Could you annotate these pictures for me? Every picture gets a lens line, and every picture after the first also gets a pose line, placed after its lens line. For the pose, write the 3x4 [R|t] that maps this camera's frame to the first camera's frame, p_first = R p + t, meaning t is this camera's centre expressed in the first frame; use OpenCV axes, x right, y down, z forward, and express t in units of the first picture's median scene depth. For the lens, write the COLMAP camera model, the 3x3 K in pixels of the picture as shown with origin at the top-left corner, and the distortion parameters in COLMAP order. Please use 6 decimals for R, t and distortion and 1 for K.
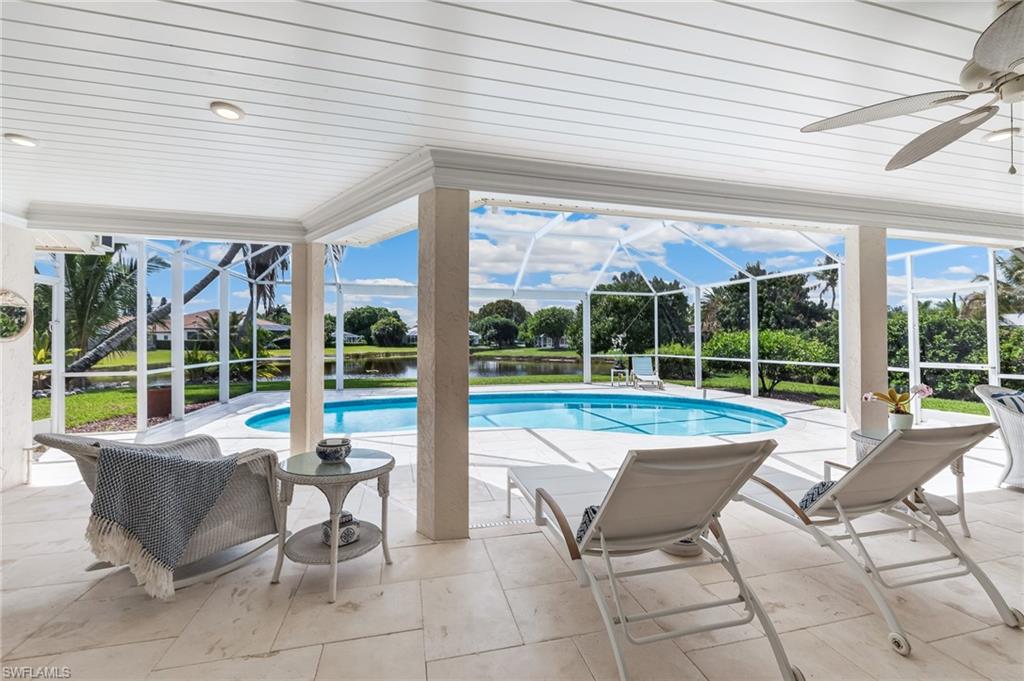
lens RADIAL K [[428.1, 0, 497.3], [0, 428.1, 339.3], [0, 0, 1]] dist [-0.001964, -0.000191]
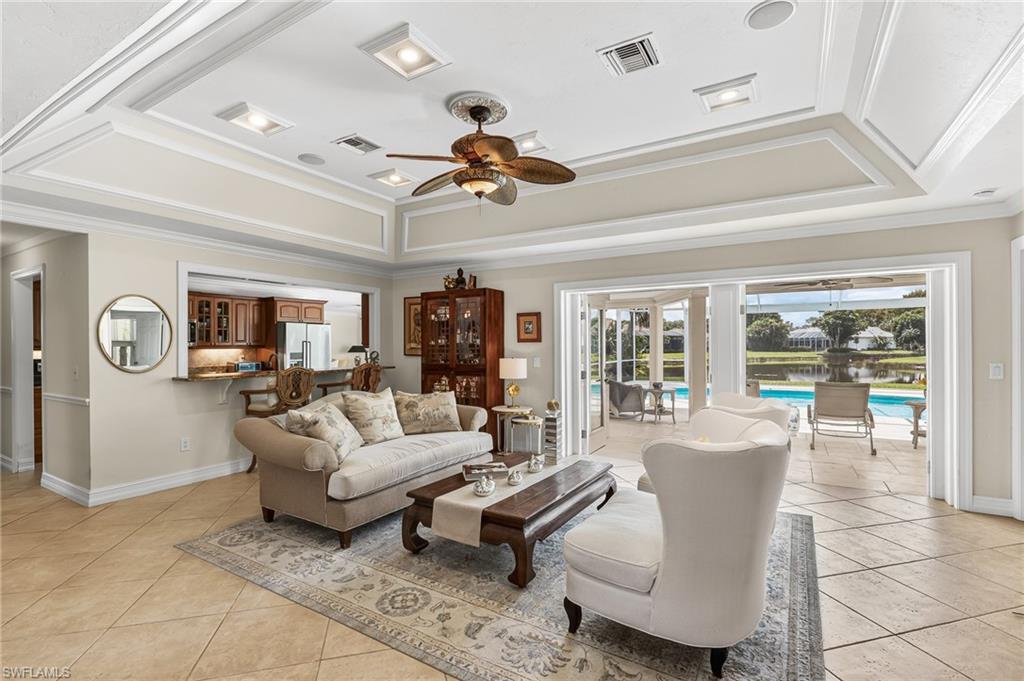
lens RADIAL K [[467.0, 0, 520.9], [0, 467.0, 343.7], [0, 0, 1]] dist [-0.007555, 0.001921]
pose [[0.734666, -0.007970, -0.678382, 0.201529], [0.009481, 0.999954, -0.001479, -0.011337], [0.678363, -0.005345, 0.734708, -0.369534]]
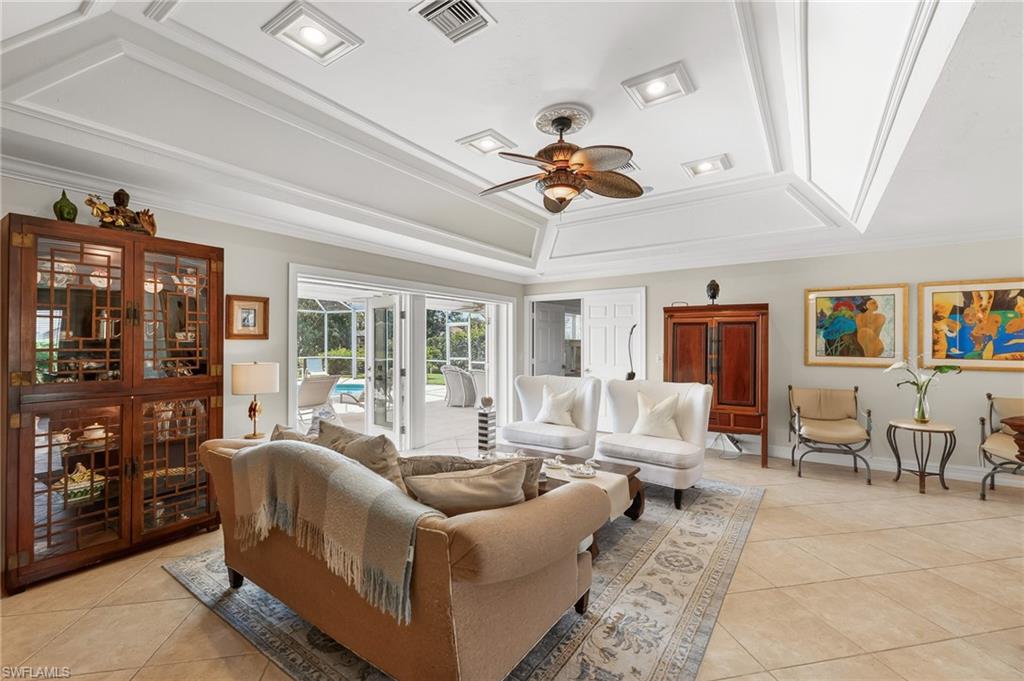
lens RADIAL K [[428.1, 0, 516.0], [0, 428.1, 340.6], [0, 0, 1]] dist [-0.001964, -0.000191]
pose [[0.727390, 0.002324, 0.686221, -0.108822], [-0.001482, 0.999997, -0.001816, -0.012249], [-0.686223, 0.000304, 0.727391, -0.360174]]
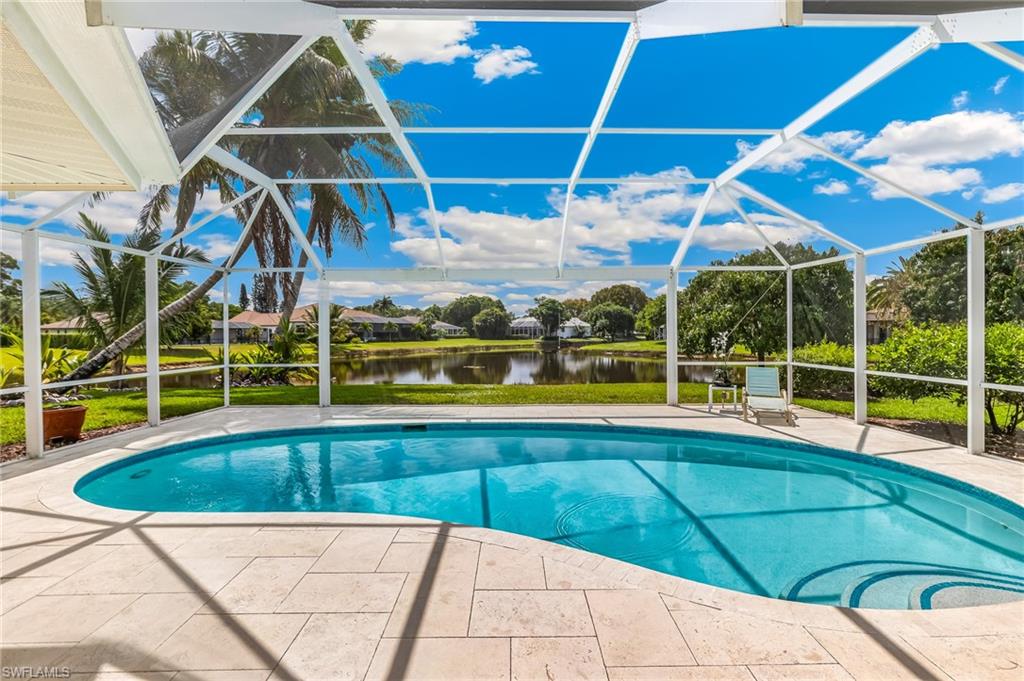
lens RADIAL K [[467.0, 0, 505.5], [0, 467.0, 339.5], [0, 0, 1]] dist [-0.007555, 0.001921]
pose [[0.971225, -0.001163, -0.238162, 0.111579], [0.006033, 0.999787, 0.019721, -0.012548], [0.238088, -0.020590, 0.971025, 0.197541]]
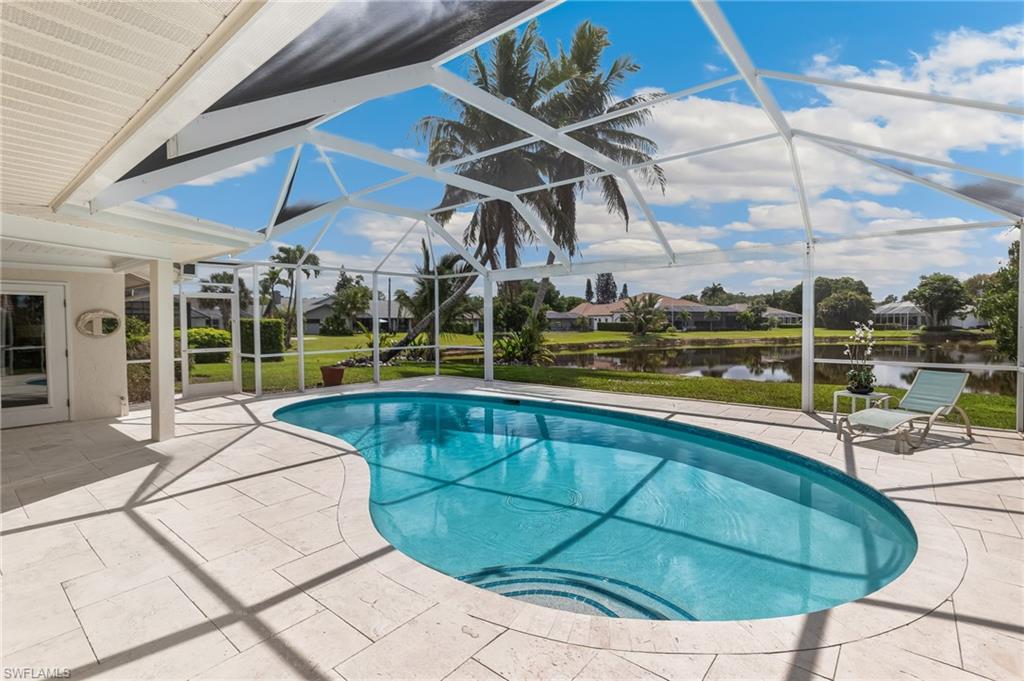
lens RADIAL K [[467.0, 0, 519.5], [0, 467.0, 332.7], [0, 0, 1]] dist [-0.007555, 0.001921]
pose [[0.604277, 0.012184, -0.796681, 0.388671], [0.010108, 0.999685, 0.022956, -0.010592], [0.796710, -0.021925, 0.603964, 0.310138]]
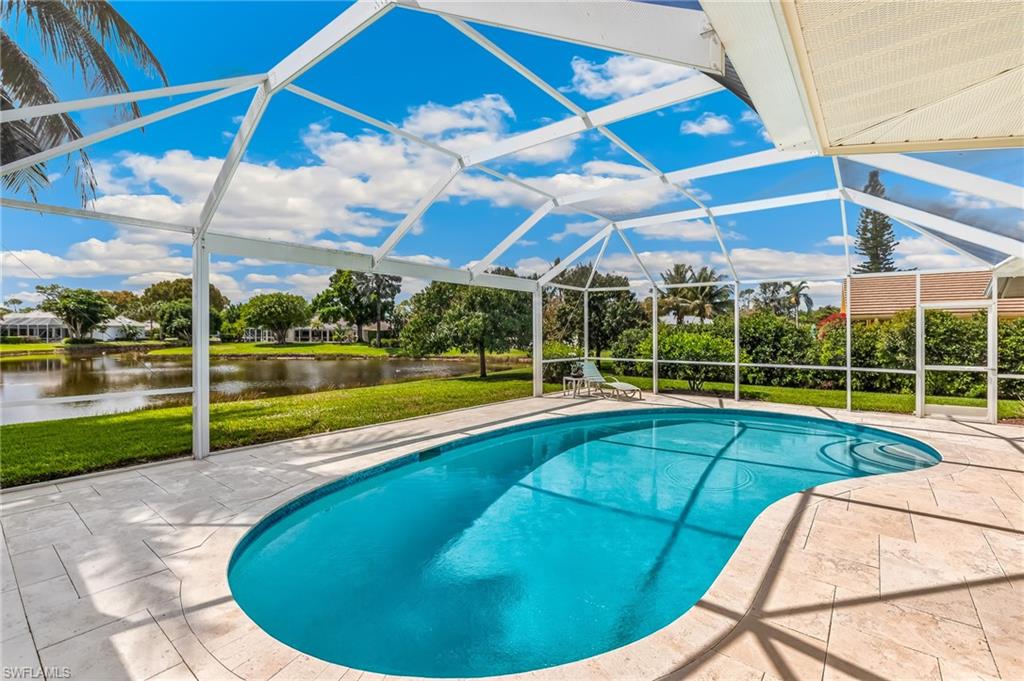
lens RADIAL K [[454.8, 0, 490.4], [0, 454.8, 334.7], [0, 0, 1]] dist [0.011912, -0.001259]
pose [[0.799120, 0.000519, 0.601171, -0.314565], [-0.004904, 0.999972, 0.005656, -0.013909], [-0.601151, -0.007468, 0.799100, 0.310863]]
